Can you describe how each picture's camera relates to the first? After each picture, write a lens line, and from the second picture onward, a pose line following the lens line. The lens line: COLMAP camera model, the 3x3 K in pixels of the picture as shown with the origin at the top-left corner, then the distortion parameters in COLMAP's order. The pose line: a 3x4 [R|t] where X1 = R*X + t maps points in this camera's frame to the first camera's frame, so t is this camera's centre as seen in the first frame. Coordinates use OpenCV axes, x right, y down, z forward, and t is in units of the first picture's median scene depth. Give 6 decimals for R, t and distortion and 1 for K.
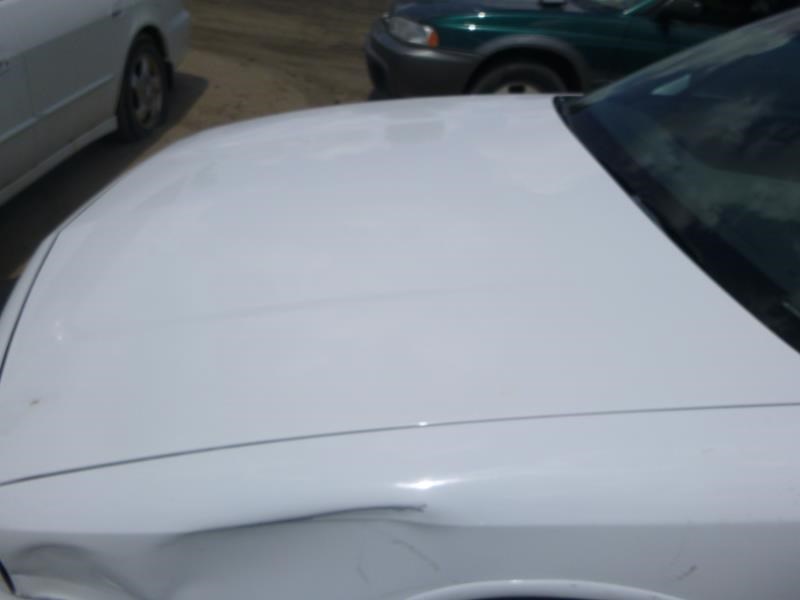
lens RADIAL K [[605.6, 0, 400.0], [0, 605.6, 300.0], [0, 0, 1]] dist [-0.011329, 0.001691]
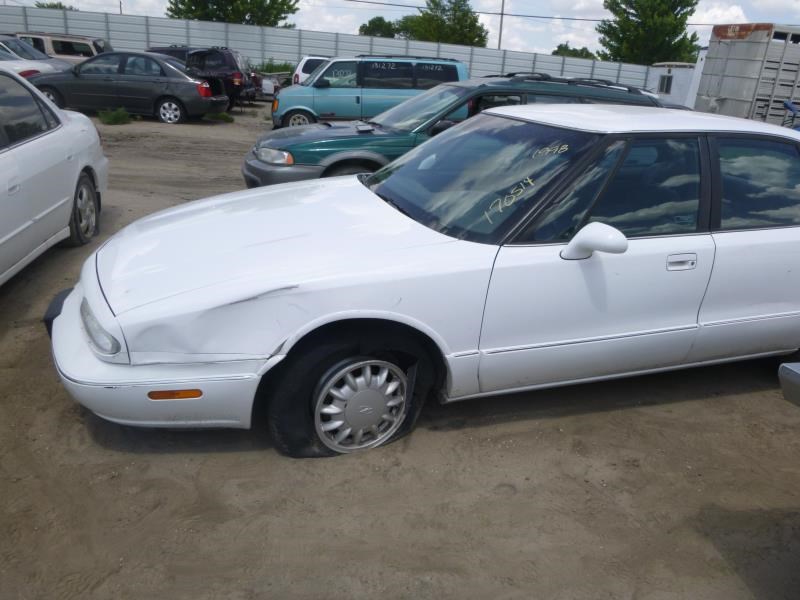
lens RADIAL K [[605.6, 0, 400.0], [0, 605.6, 300.0], [0, 0, 1]] dist [-0.011329, 0.001691]
pose [[0.972882, -0.134130, 0.188439, -0.008363], [0.170426, 0.966497, -0.191934, 0.231592], [-0.156382, 0.218844, 0.963147, -0.387008]]
